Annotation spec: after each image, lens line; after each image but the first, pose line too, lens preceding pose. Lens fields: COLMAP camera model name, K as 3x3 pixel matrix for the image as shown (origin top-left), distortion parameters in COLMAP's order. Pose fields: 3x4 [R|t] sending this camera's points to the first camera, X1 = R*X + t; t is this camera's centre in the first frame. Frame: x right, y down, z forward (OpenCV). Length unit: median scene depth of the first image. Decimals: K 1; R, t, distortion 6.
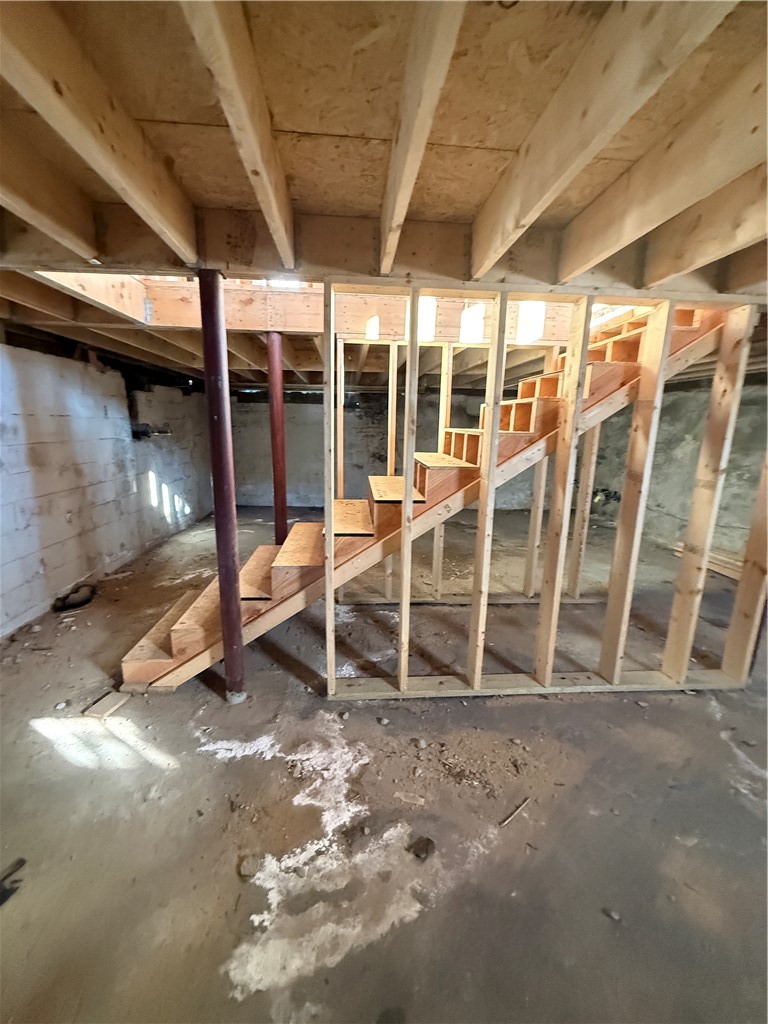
lens RADIAL K [[411.7, 0, 381.6], [0, 411.7, 509.1], [0, 0, 1]] dist [-0.000850, -0.000011]
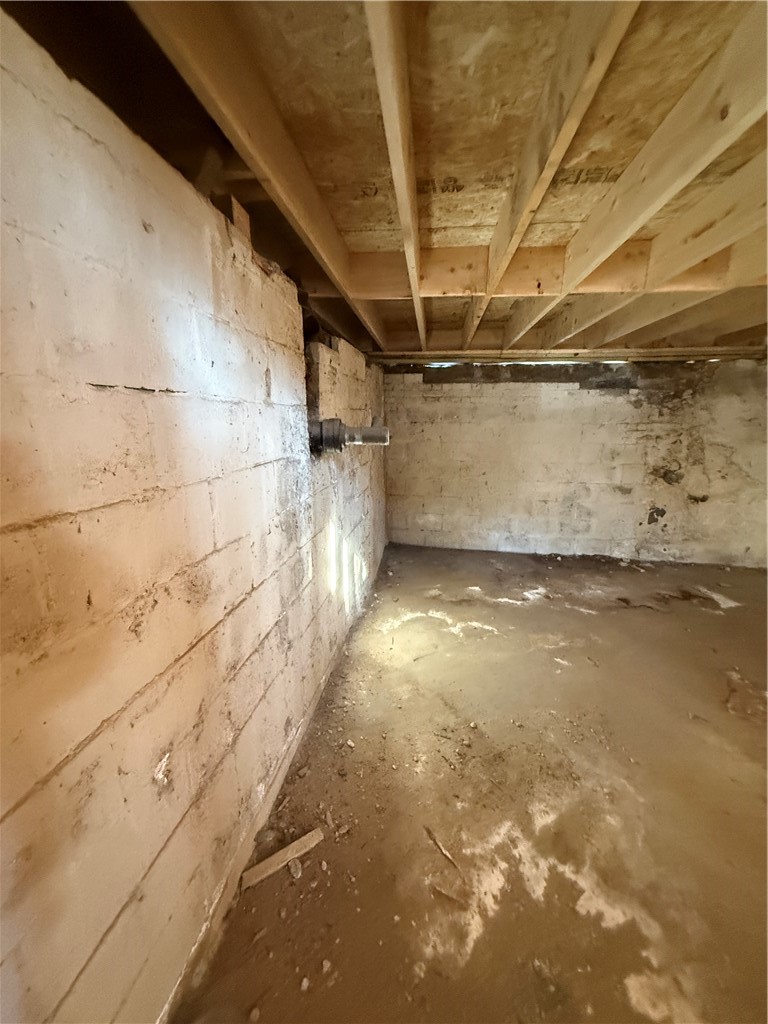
lens RADIAL K [[411.7, 0, 381.6], [0, 411.7, 509.1], [0, 0, 1]] dist [-0.000850, -0.000011]
pose [[0.979755, 0.032626, -0.197523, -0.270423], [-0.029780, 0.999406, 0.017363, -0.075753], [0.197972, -0.011129, 0.980145, 0.361894]]
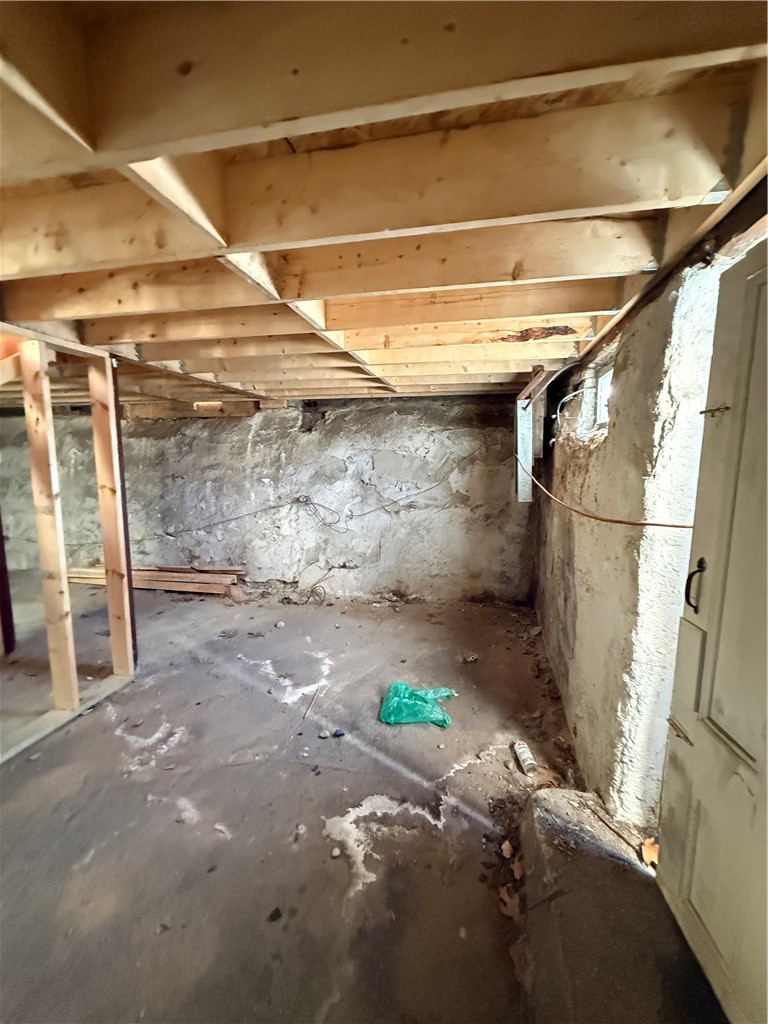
lens RADIAL K [[411.7, 0, 381.6], [0, 411.7, 509.1], [0, 0, 1]] dist [-0.000850, -0.000011]
pose [[0.283129, -0.139024, 0.948952, 0.083557], [0.195564, 0.977019, 0.084787, 0.016714], [-0.938932, 0.161575, 0.303811, -0.103661]]
